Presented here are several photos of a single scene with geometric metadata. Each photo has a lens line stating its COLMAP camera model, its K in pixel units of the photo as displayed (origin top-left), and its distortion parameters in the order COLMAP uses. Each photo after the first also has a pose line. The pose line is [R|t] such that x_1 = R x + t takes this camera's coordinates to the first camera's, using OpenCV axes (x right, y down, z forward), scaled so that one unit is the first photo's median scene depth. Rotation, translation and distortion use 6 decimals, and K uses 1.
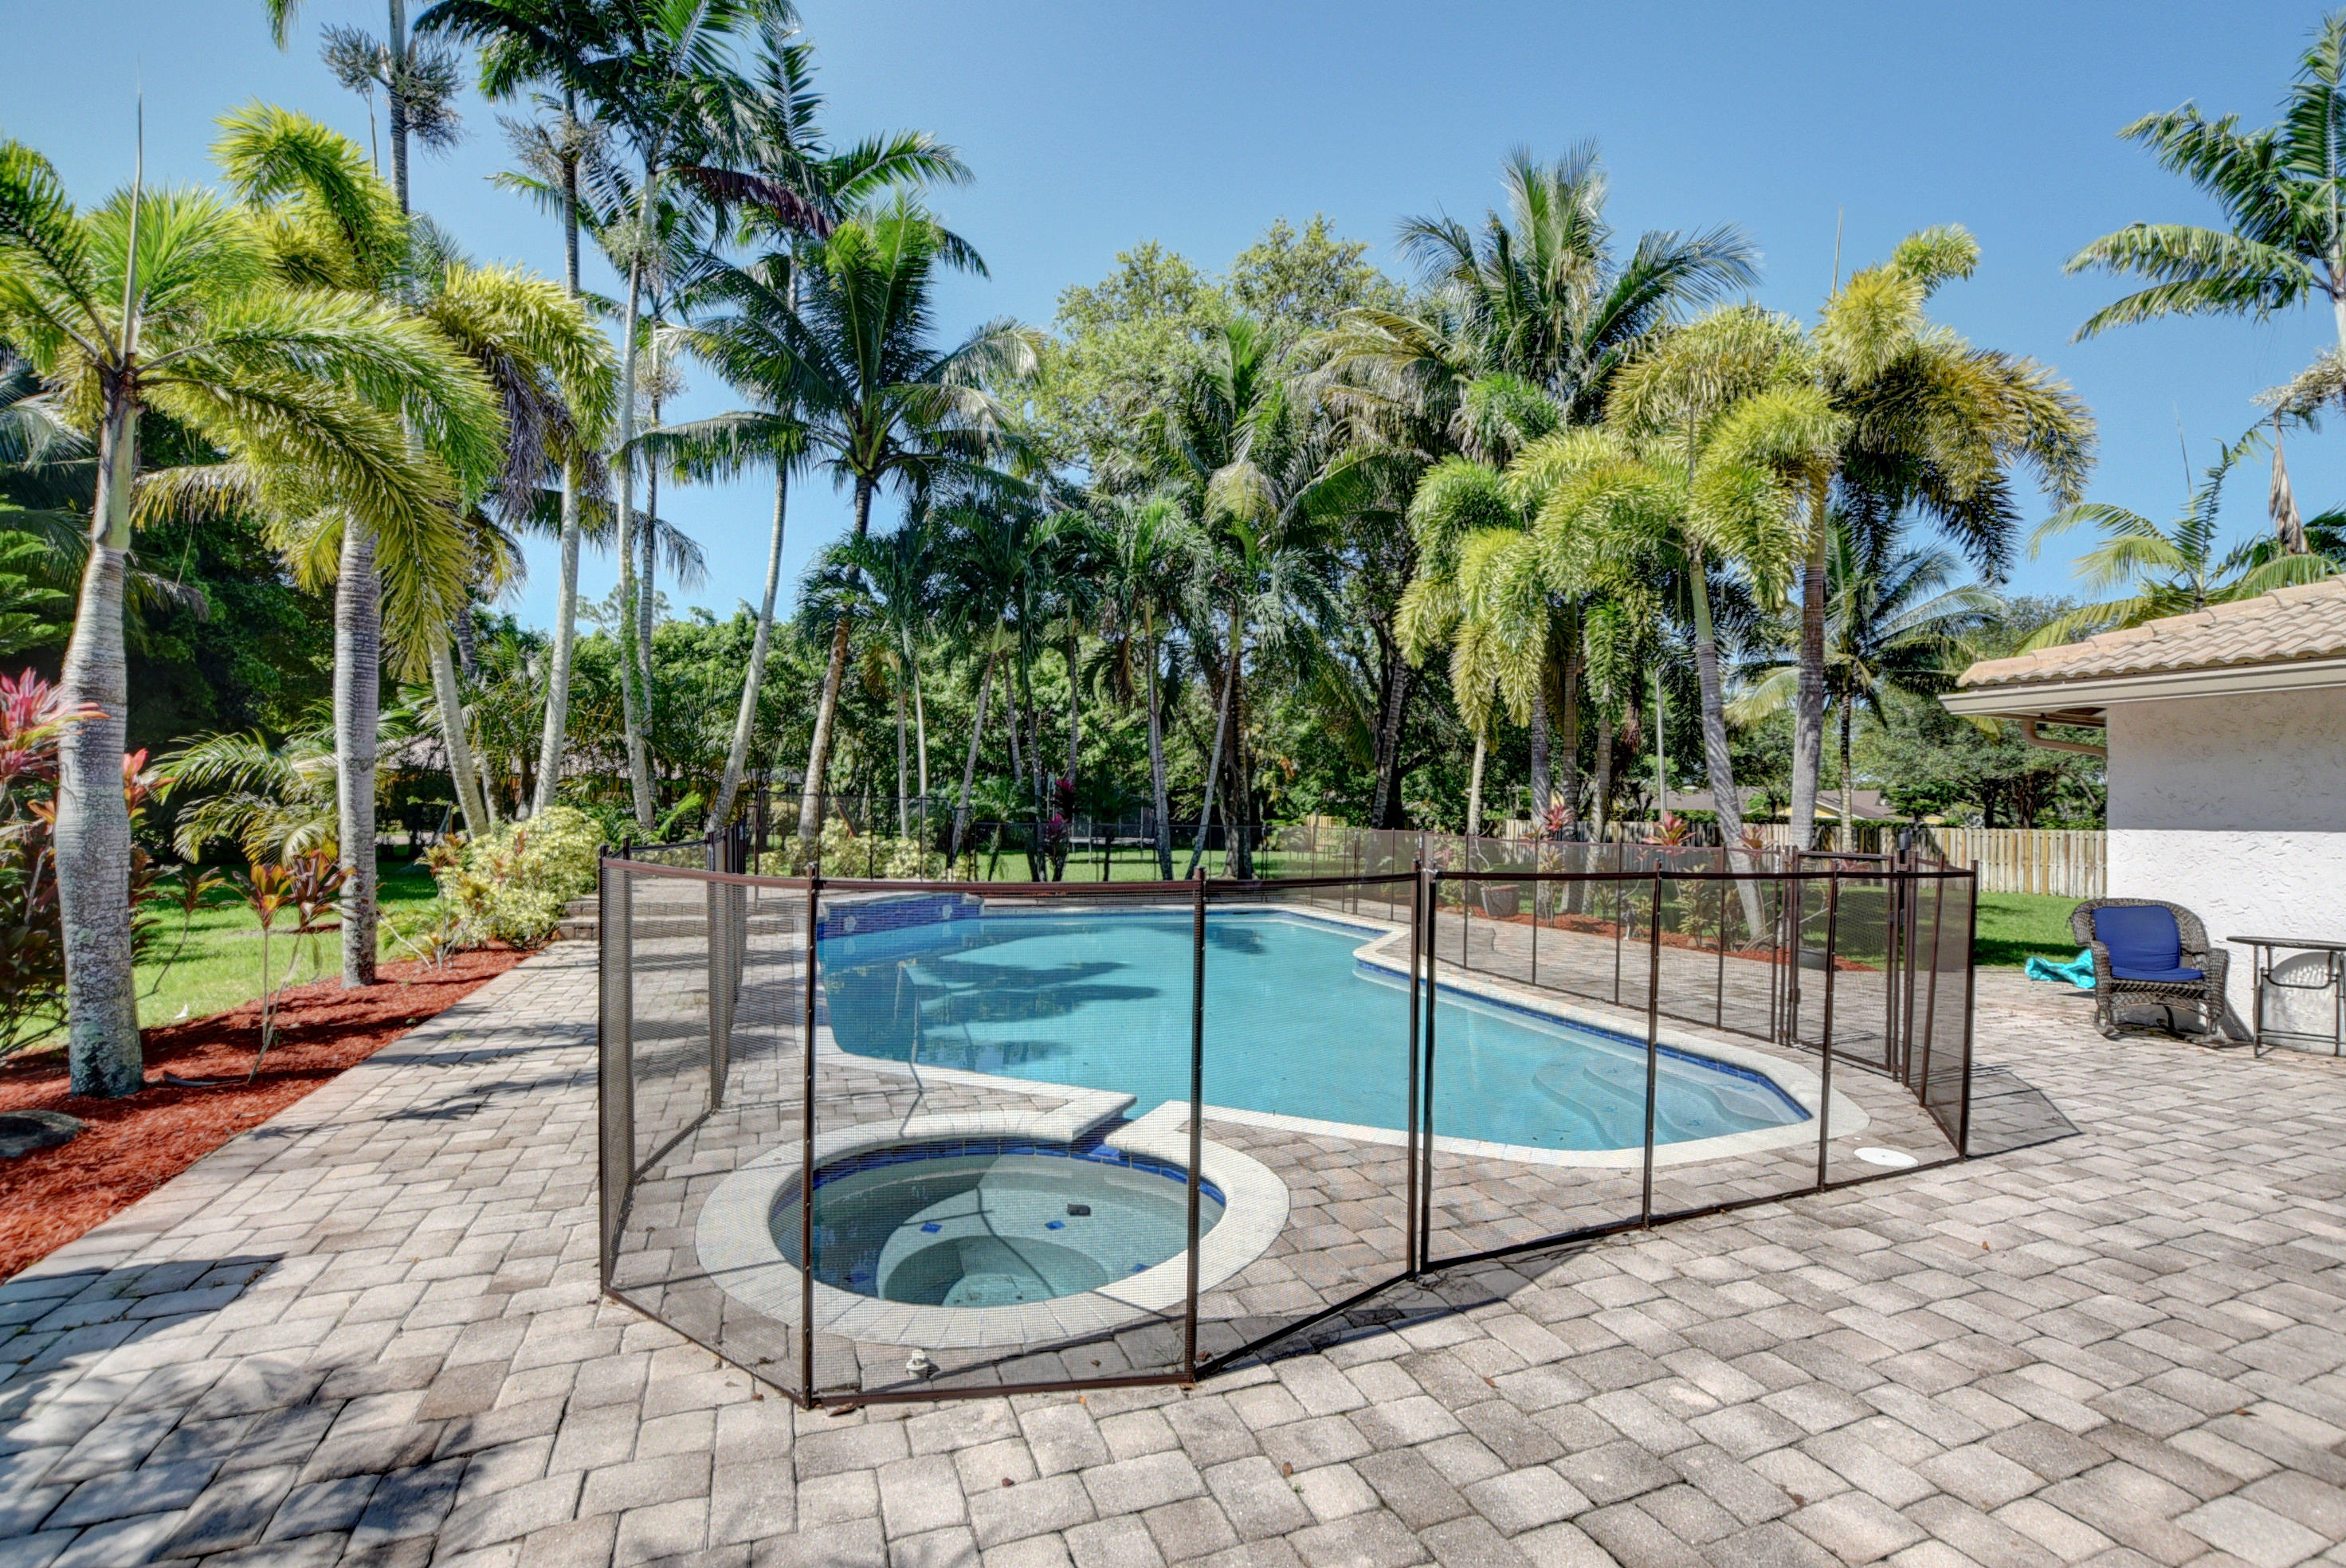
lens RADIAL K [[1048.2, 0, 1197.0], [0, 1048.2, 802.0], [0, 0, 1]] dist [-0.031299, 0.005256]
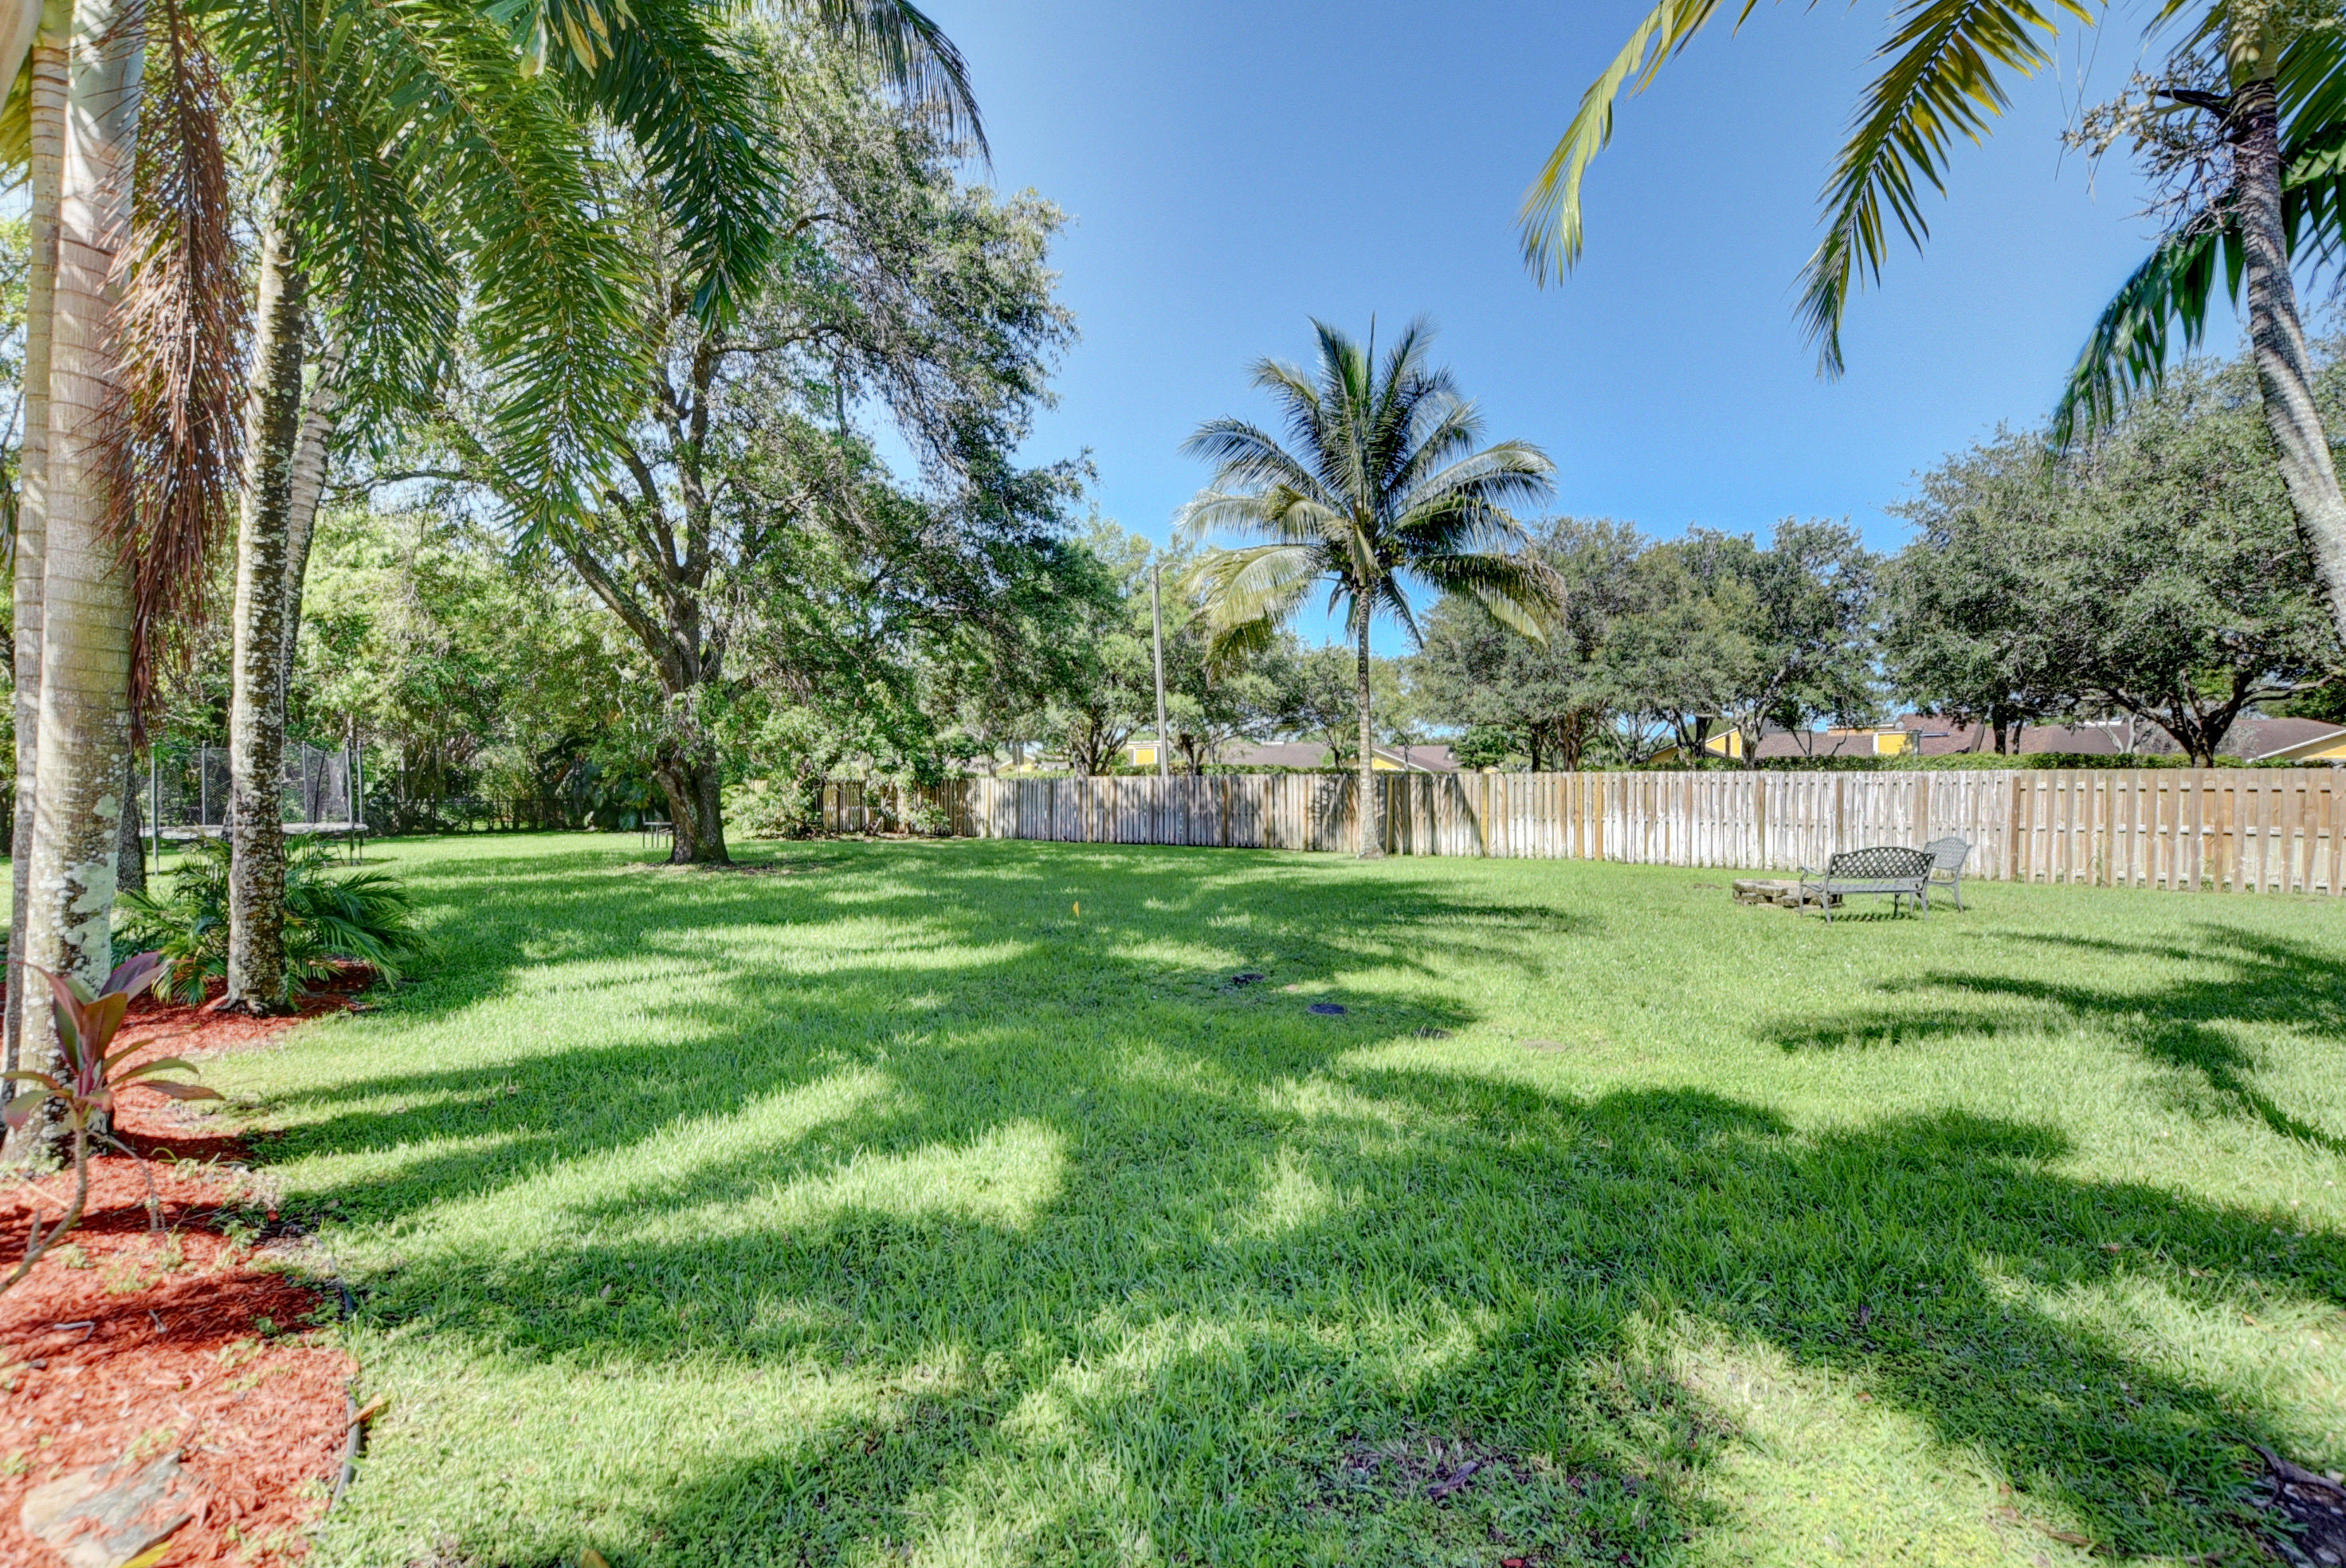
lens RADIAL K [[1048.2, 0, 1197.0], [0, 1048.2, 802.0], [0, 0, 1]] dist [-0.031299, 0.005256]
pose [[0.942102, -0.033401, 0.333658, 0.688272], [0.022700, 0.999097, 0.035920, 0.034303], [-0.334556, -0.026267, 0.942010, 0.890925]]
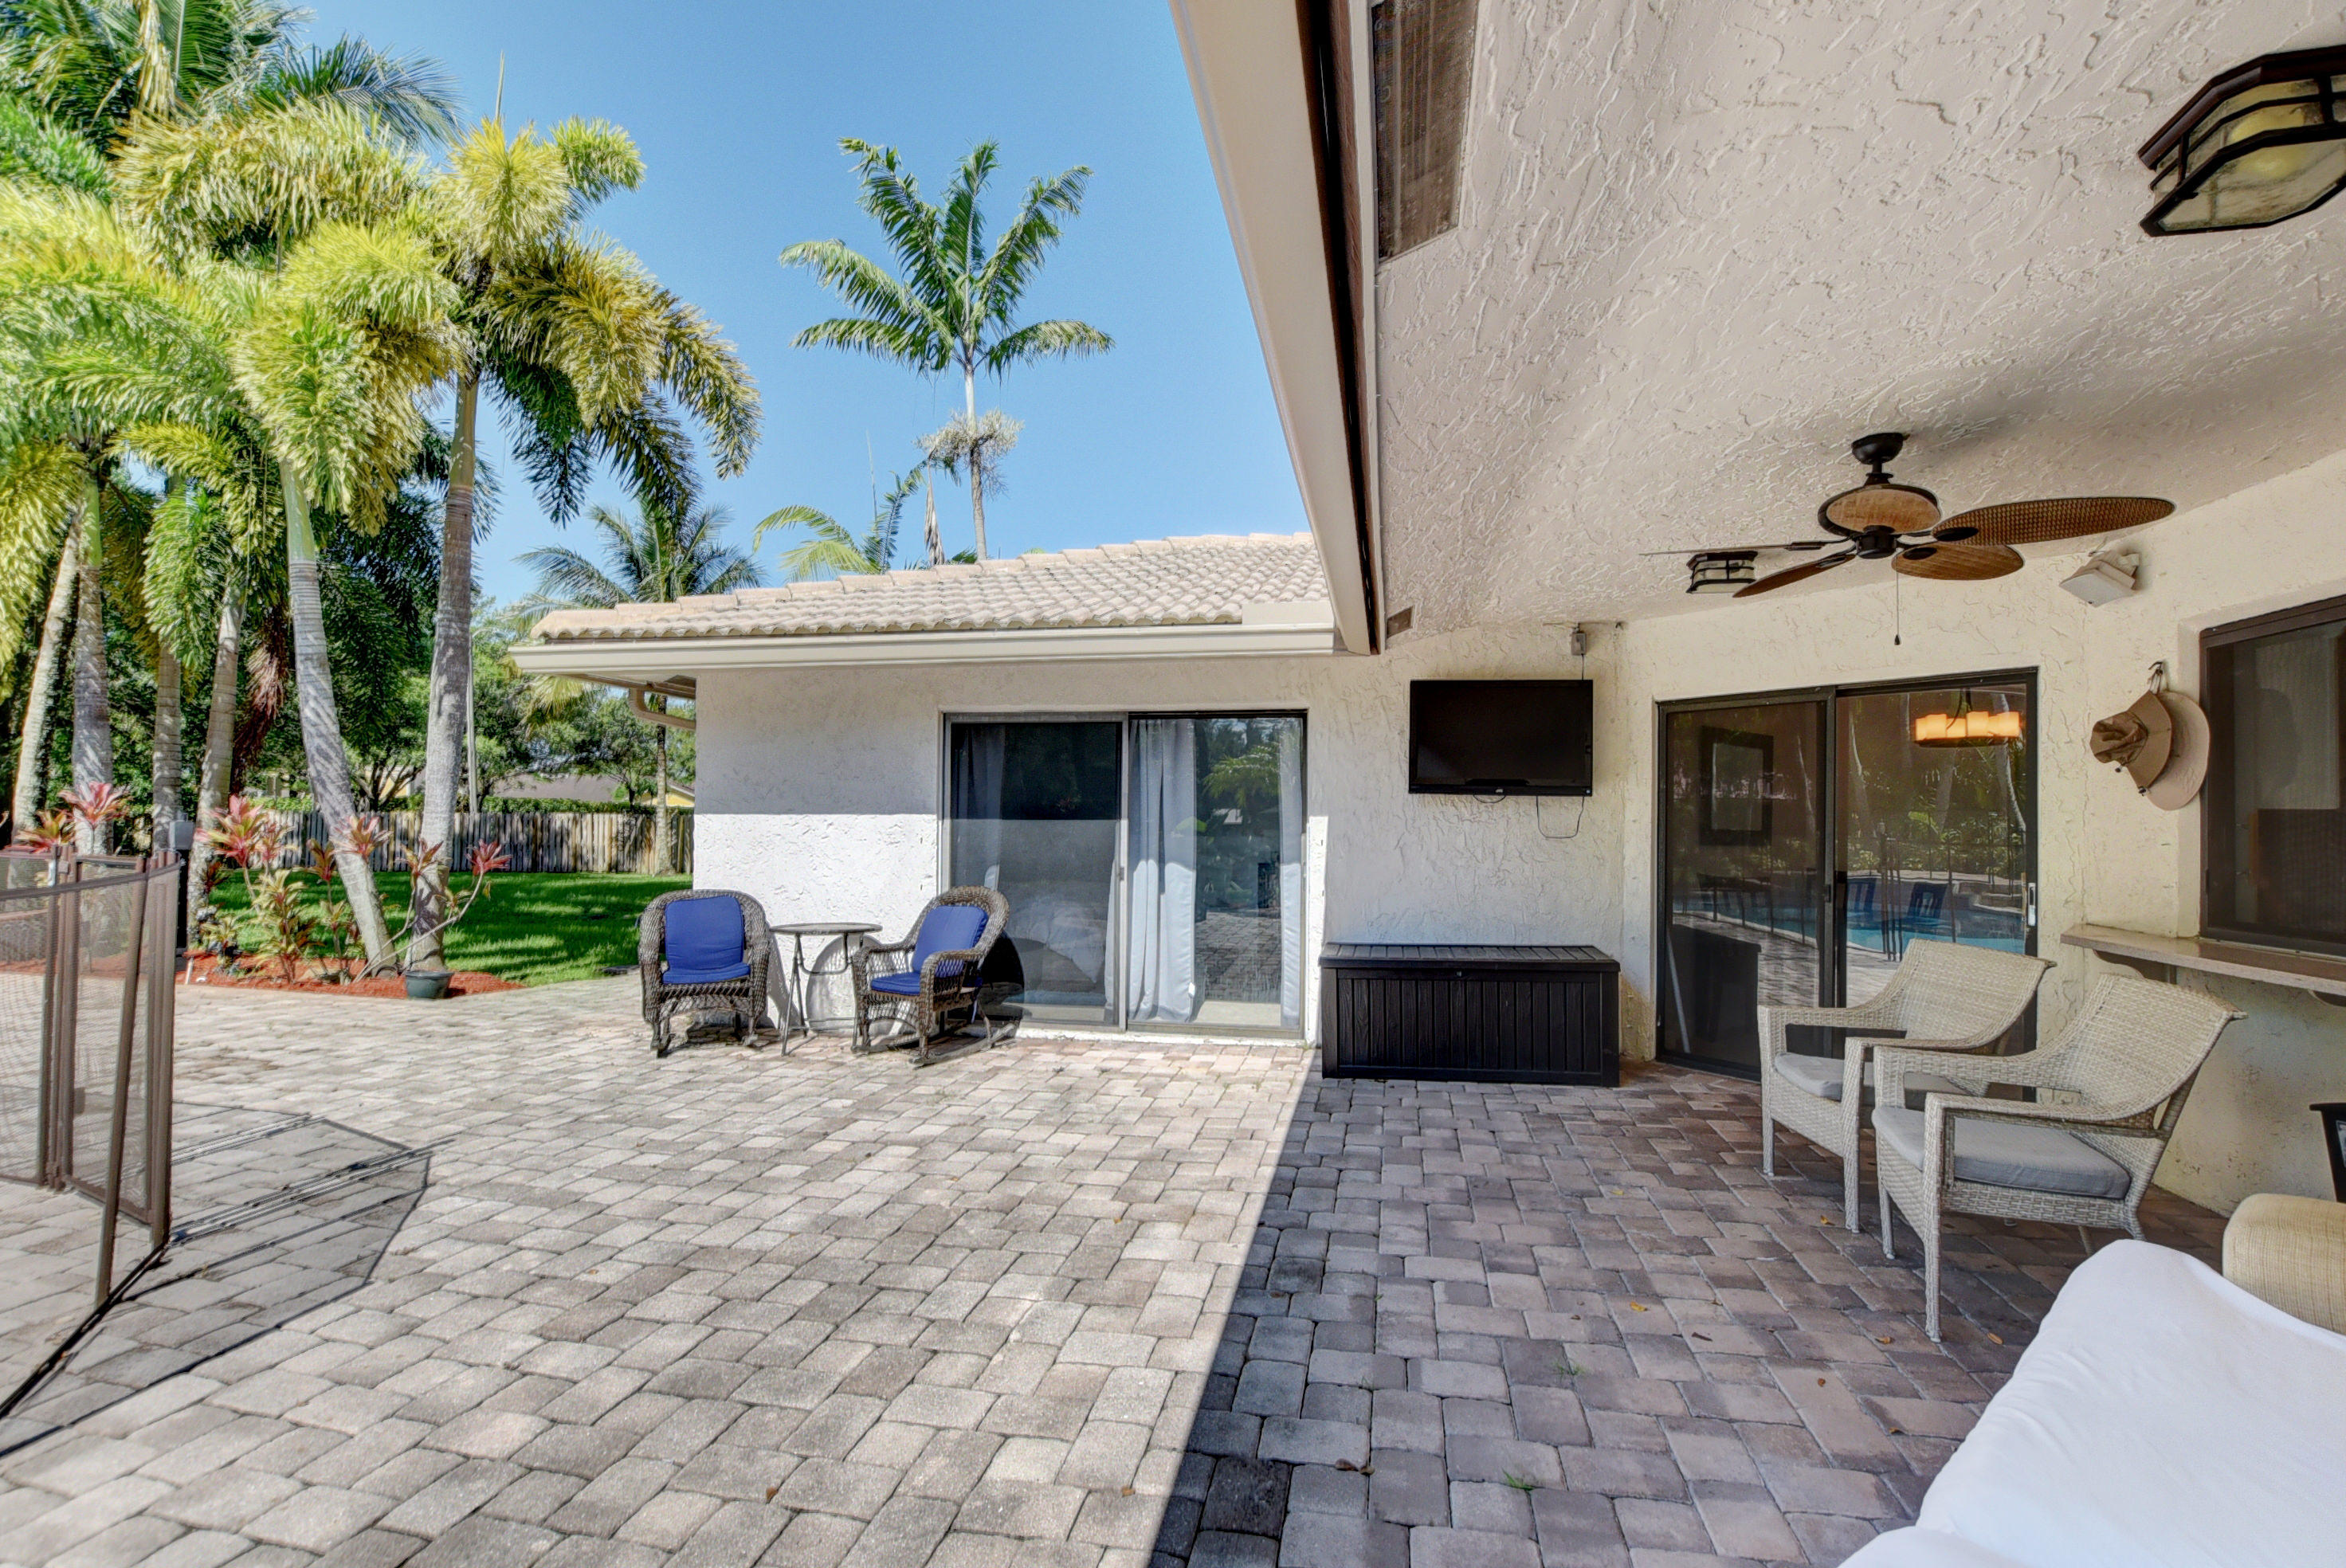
lens RADIAL K [[1048.2, 0, 1197.0], [0, 1048.2, 802.0], [0, 0, 1]] dist [-0.031299, 0.005256]
pose [[0.558812, -0.003244, 0.829288, 0.239972], [-0.005126, 0.999960, 0.007367, 0.005198], [-0.829279, -0.008368, 0.558773, 0.081348]]
